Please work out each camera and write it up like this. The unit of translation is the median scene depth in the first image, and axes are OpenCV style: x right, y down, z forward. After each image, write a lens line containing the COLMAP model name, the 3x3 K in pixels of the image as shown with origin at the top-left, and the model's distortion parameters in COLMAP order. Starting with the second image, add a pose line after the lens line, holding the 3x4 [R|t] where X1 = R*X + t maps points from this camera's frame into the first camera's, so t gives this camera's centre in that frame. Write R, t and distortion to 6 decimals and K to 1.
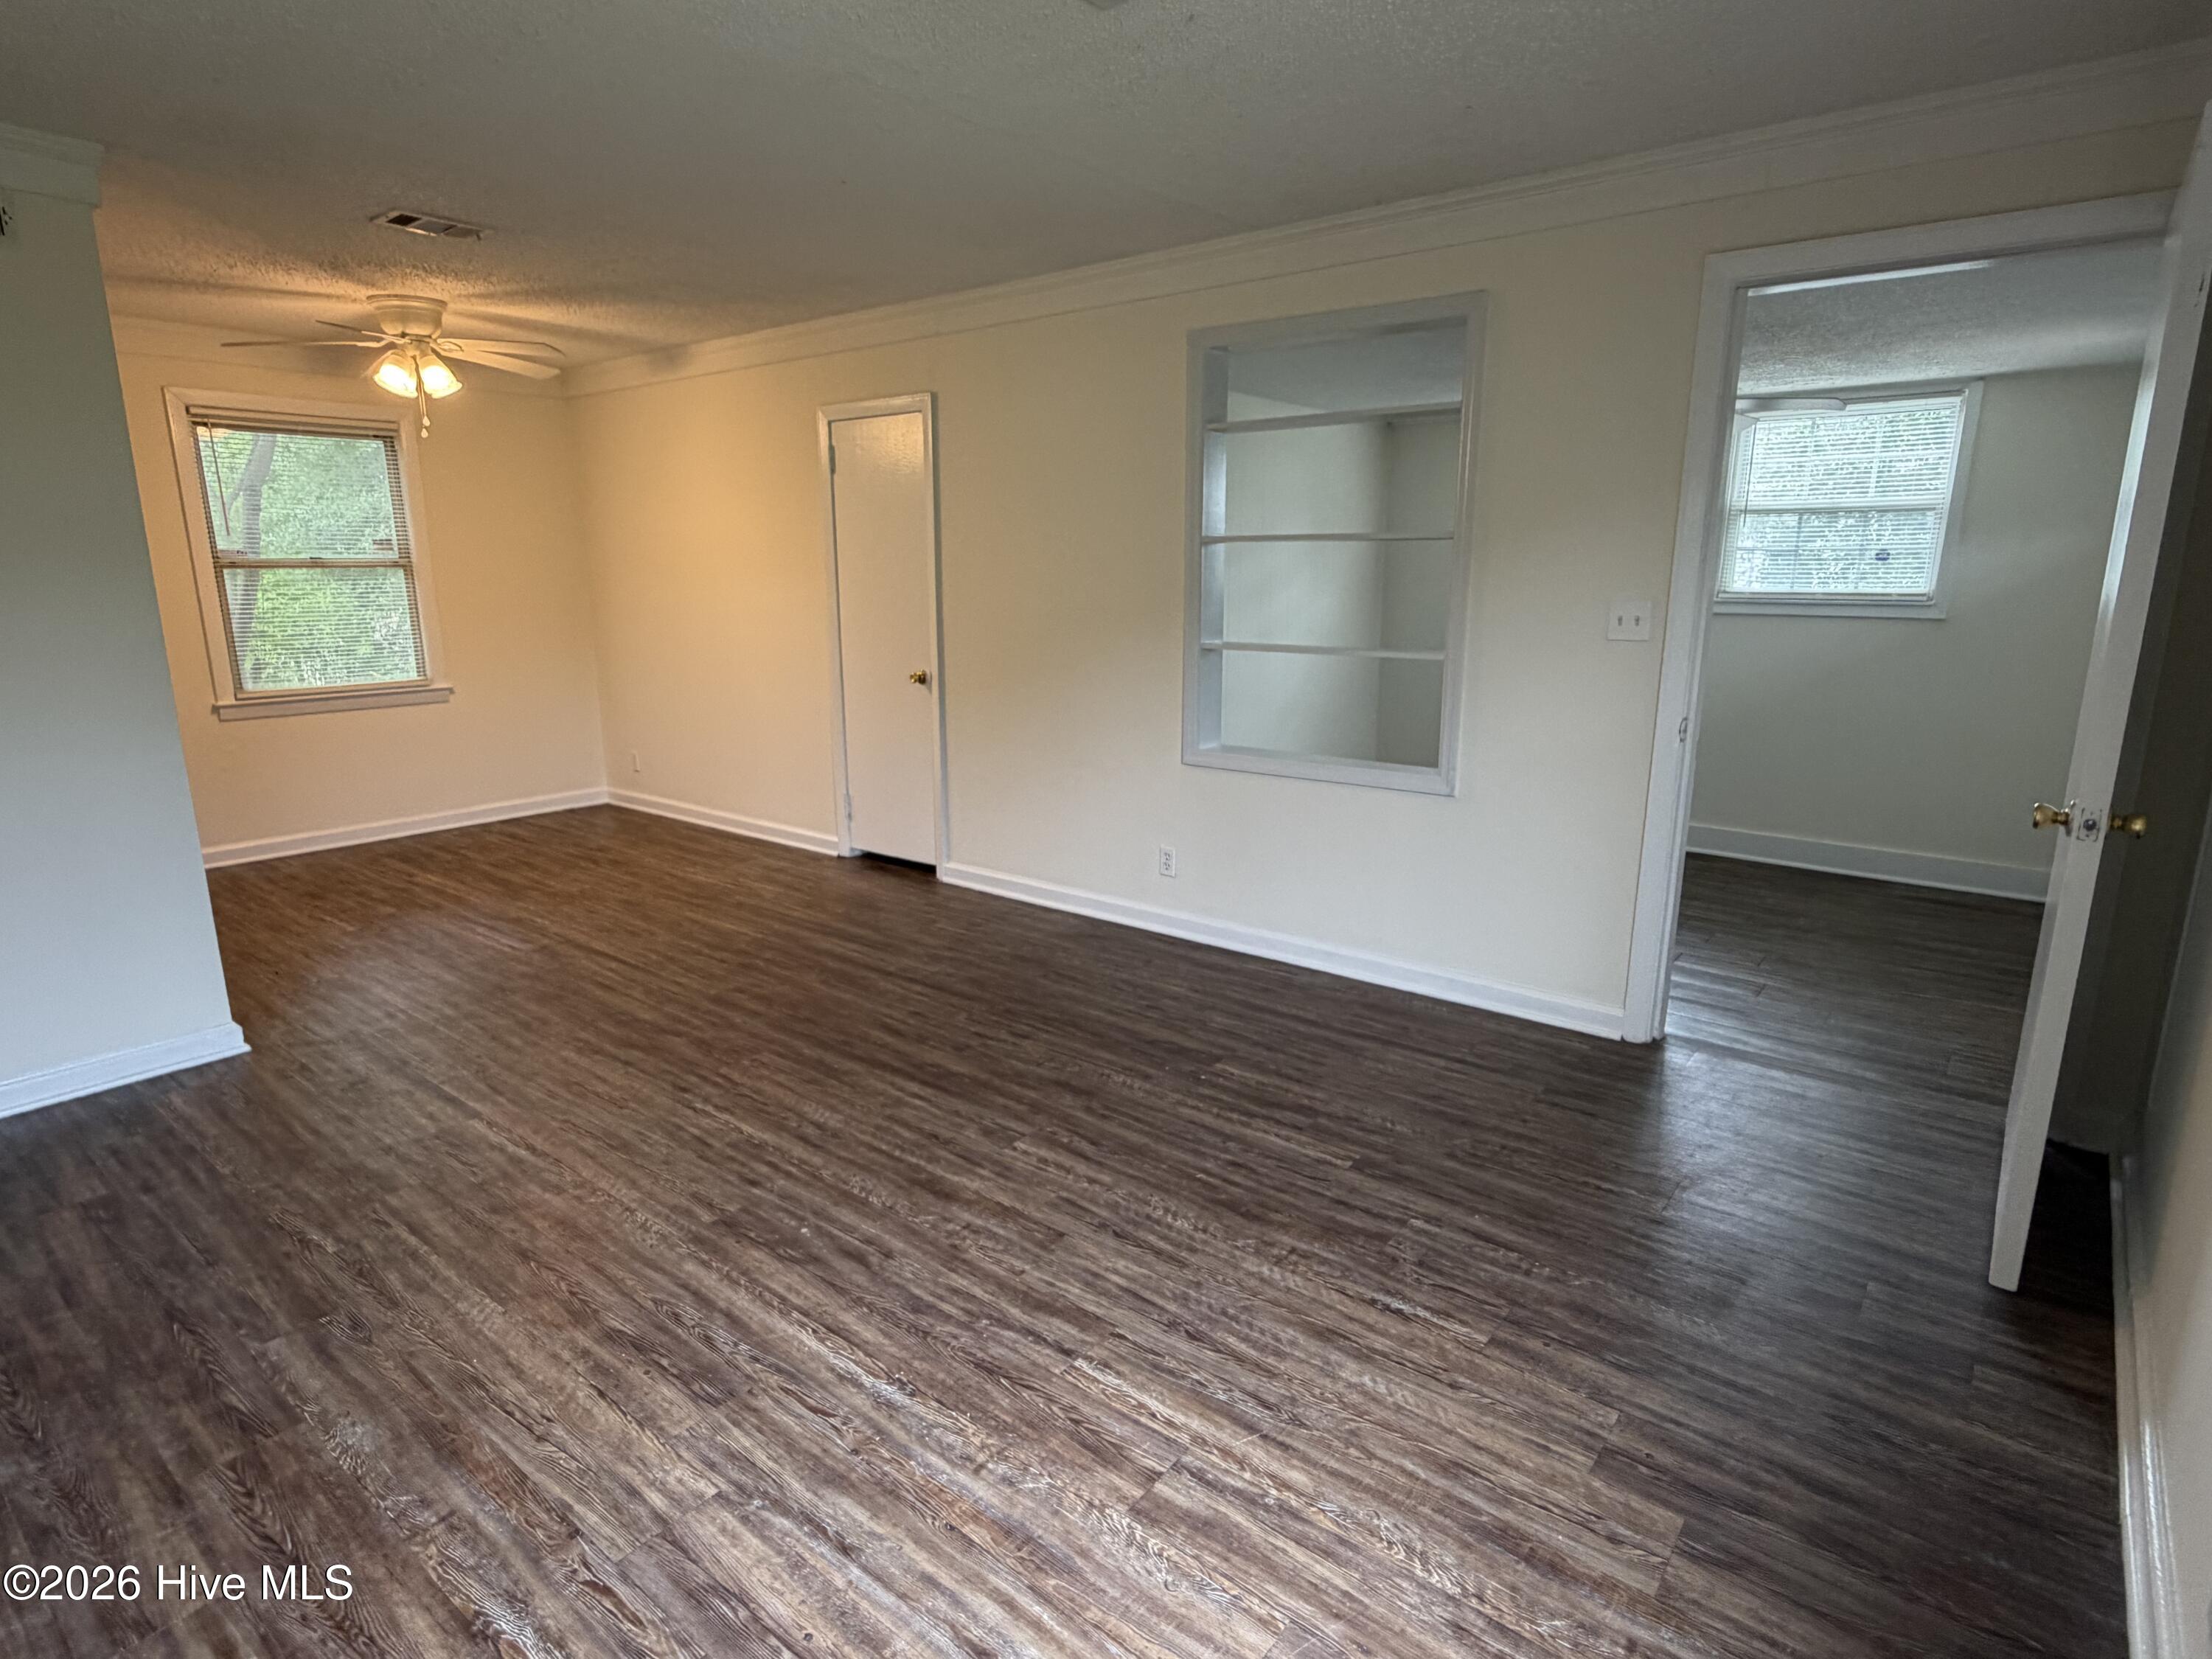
lens RADIAL K [[1158.9, 0, 1106.0], [0, 1158.9, 829.5], [0, 0, 1]] dist [-0.000793, 0.000175]
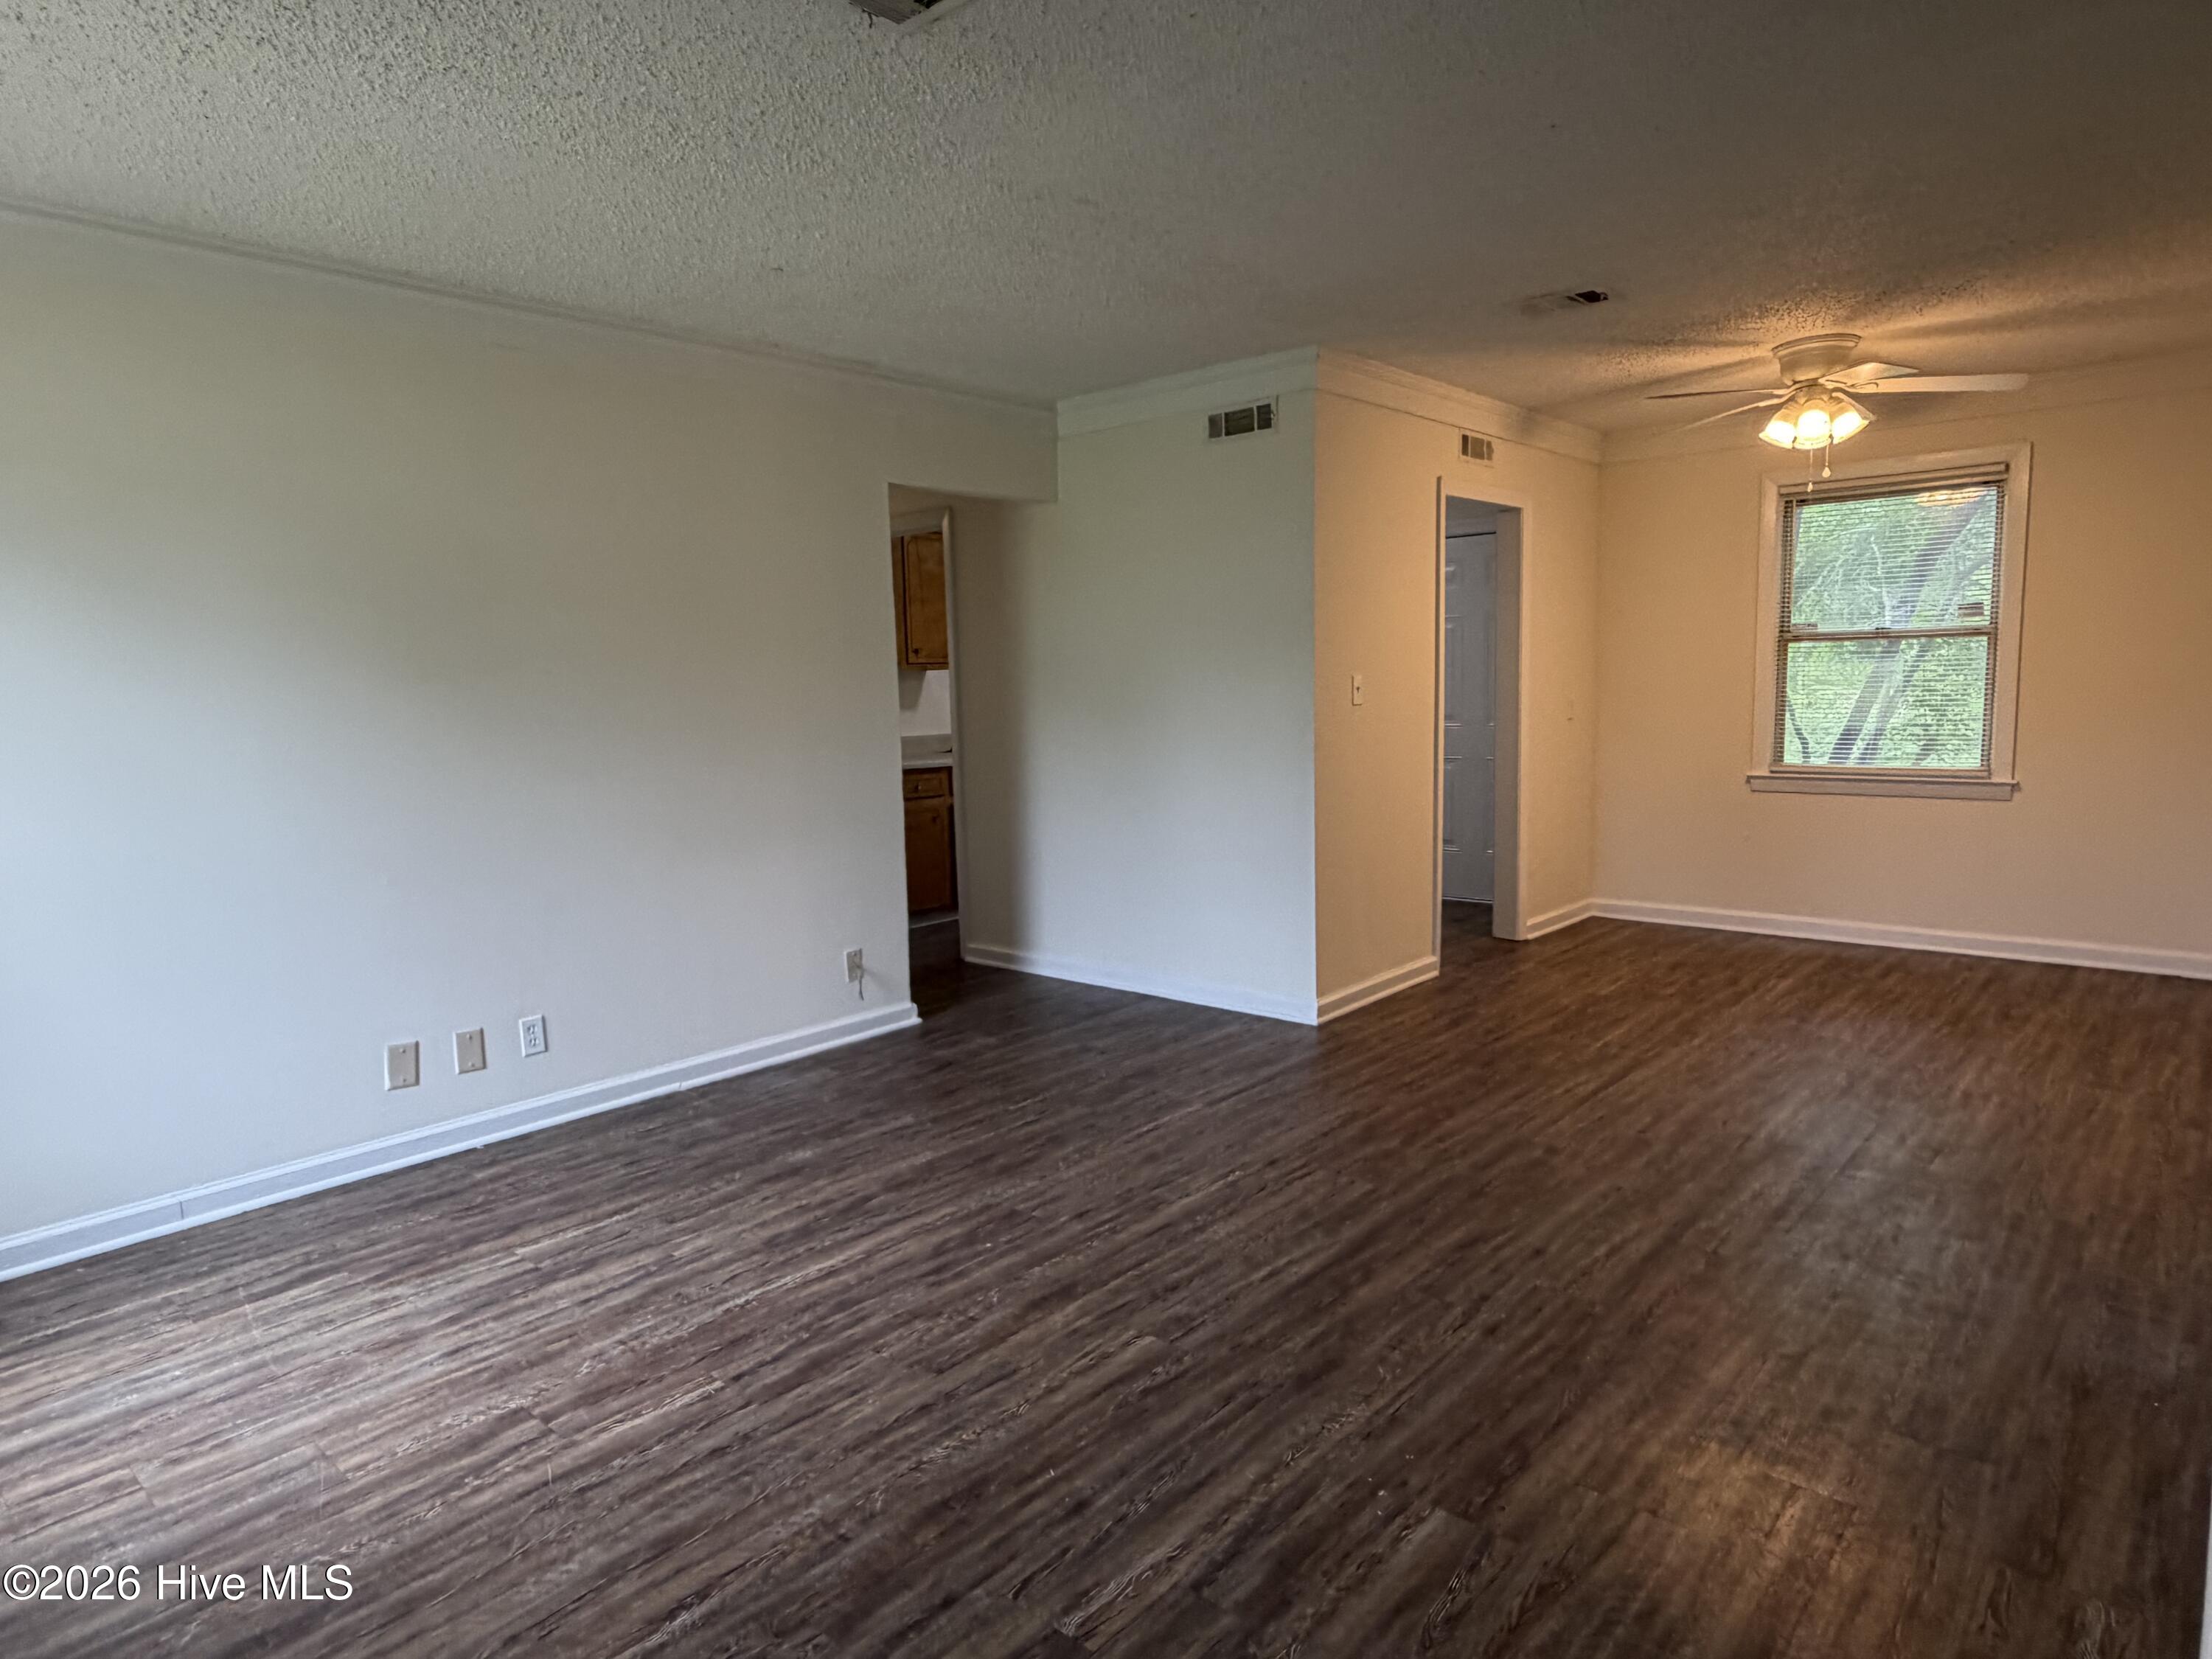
lens RADIAL K [[1303.5, 0, 1106.0], [0, 1303.5, 829.5], [0, 0, 1]] dist [-0.001871, 0.005846]
pose [[-0.046792, 0.118758, -0.991820, 0.992776], [-0.198571, 0.971986, 0.125751, -0.226782], [0.978969, 0.202831, -0.021900, 1.176757]]
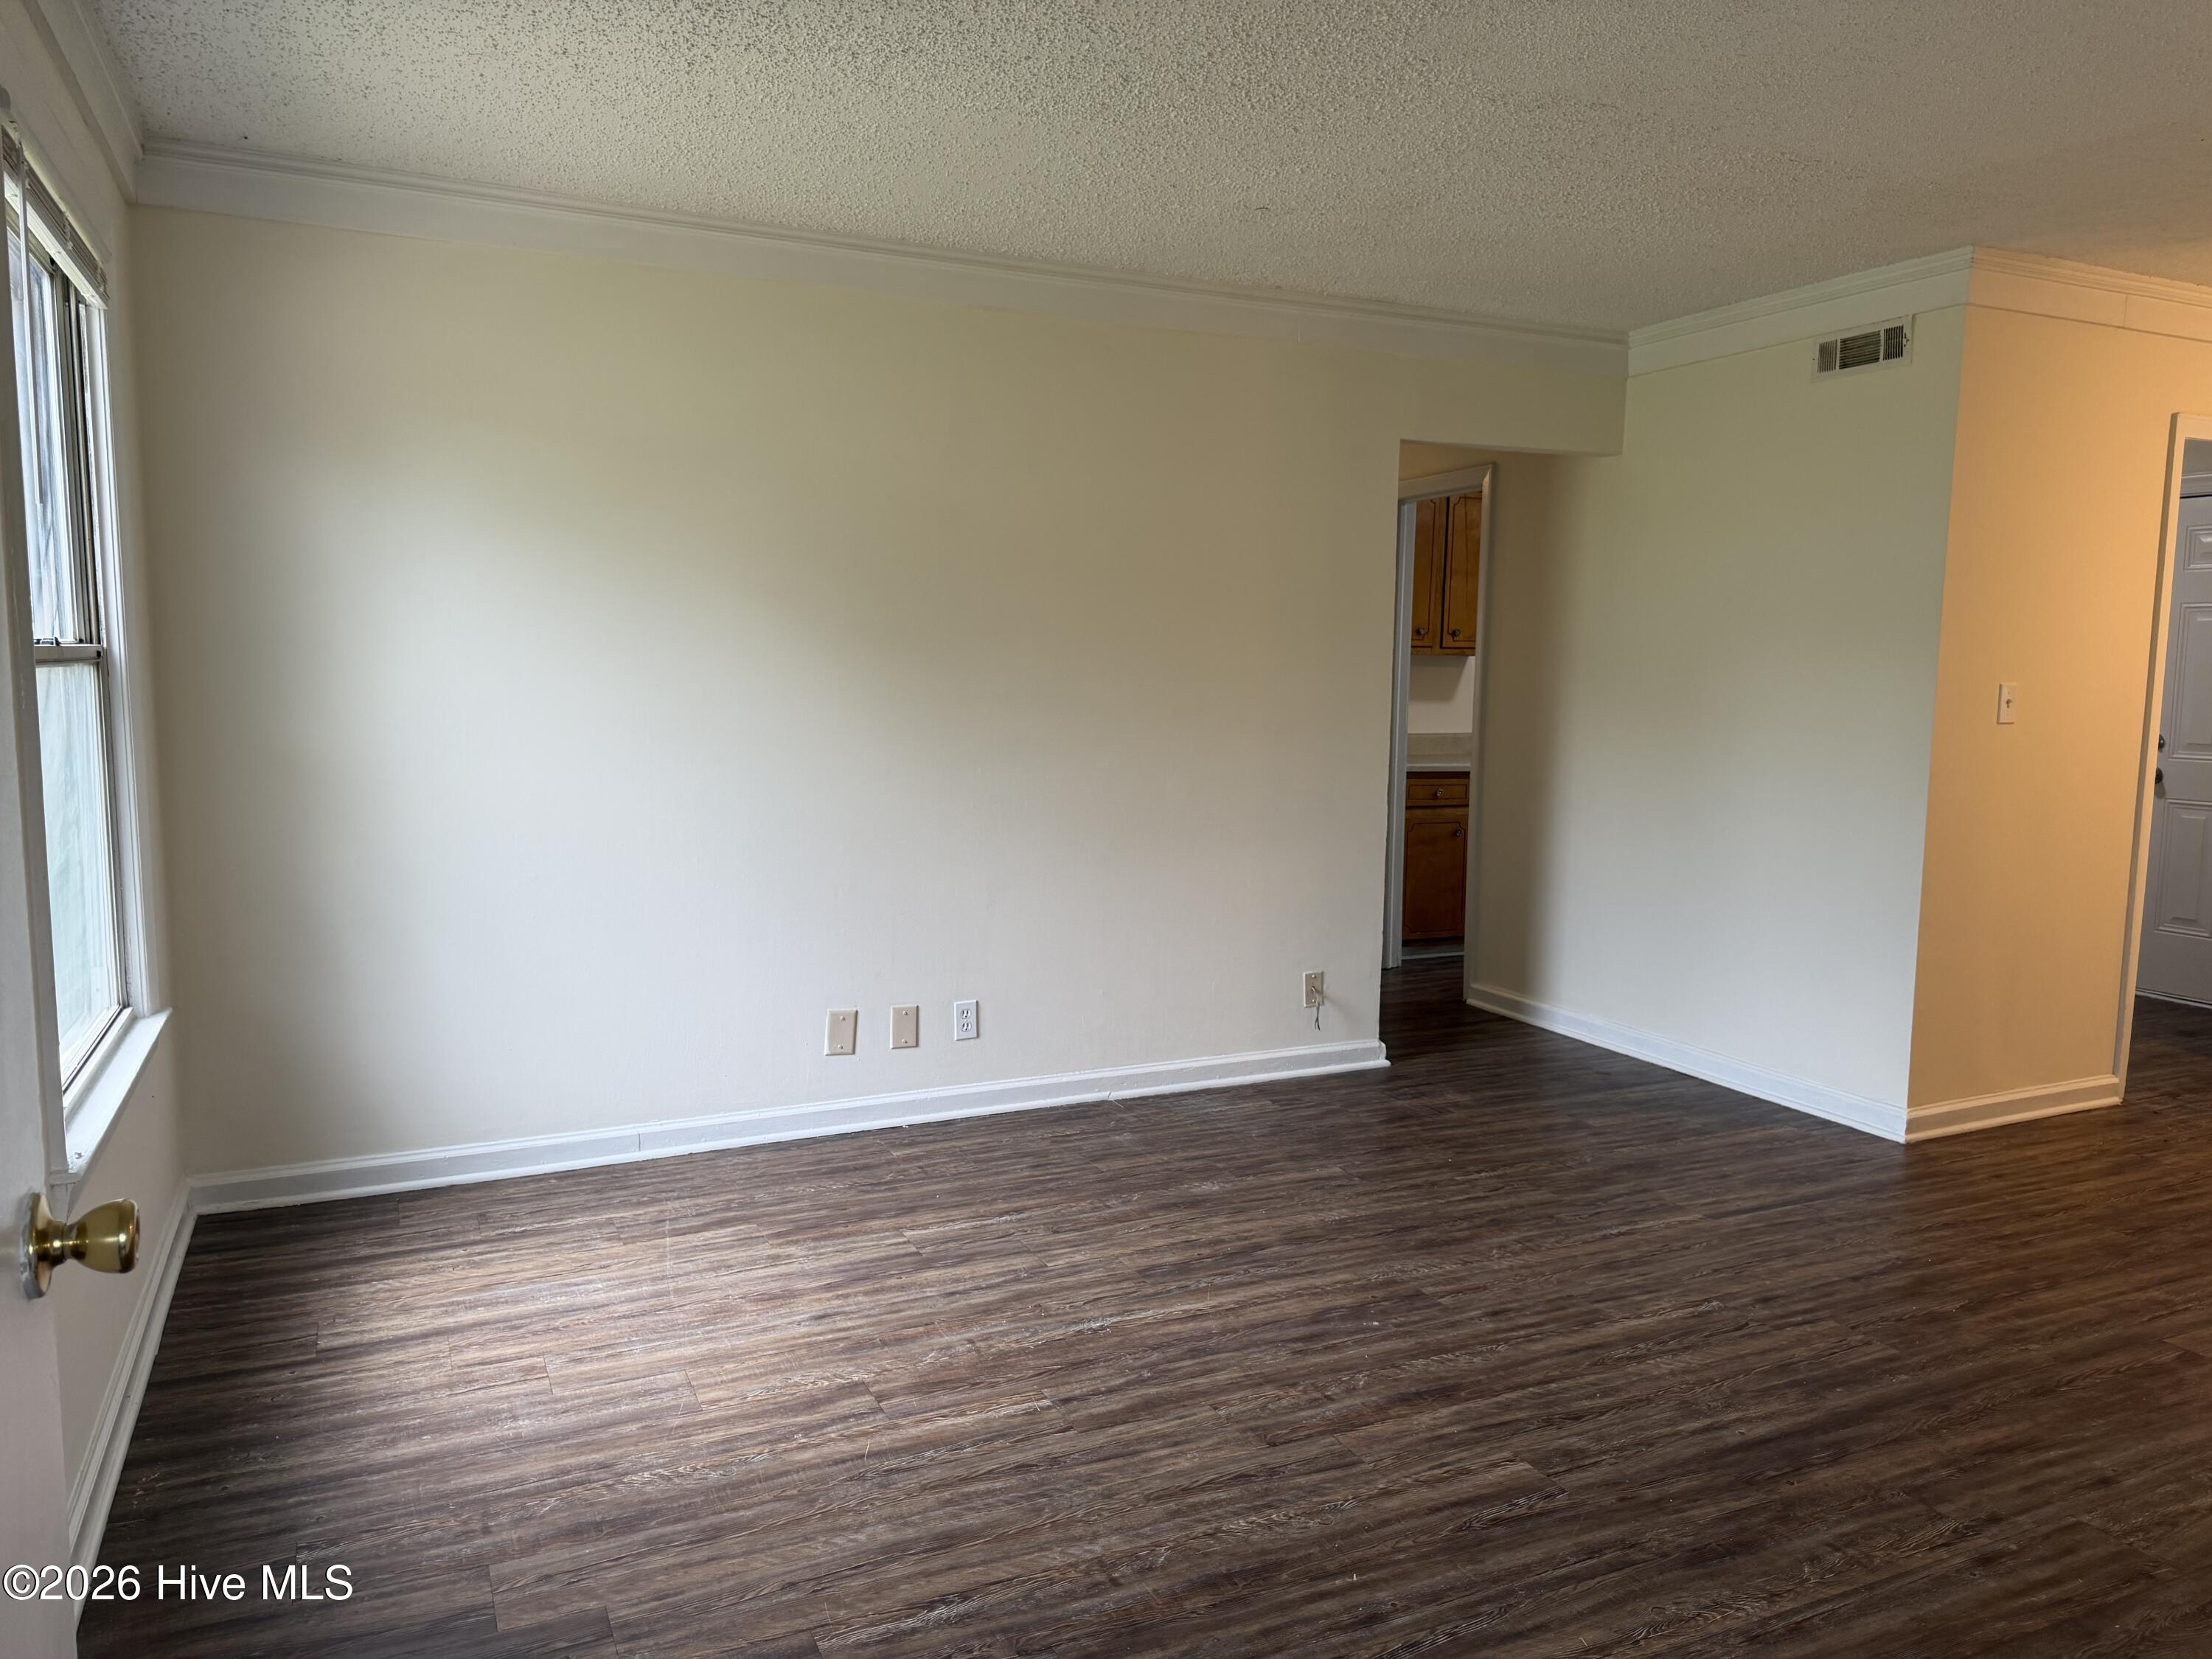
lens RADIAL K [[1556.8, 0, 1121.5], [0, 1556.8, 823.9], [0, 0, 1]] dist [0.161434, -0.326923]
pose [[-0.431651, 0.089956, -0.897544, 1.044163], [-0.213292, 0.956620, 0.198454, -0.277139], [0.876461, 0.277102, -0.393739, 1.350574]]
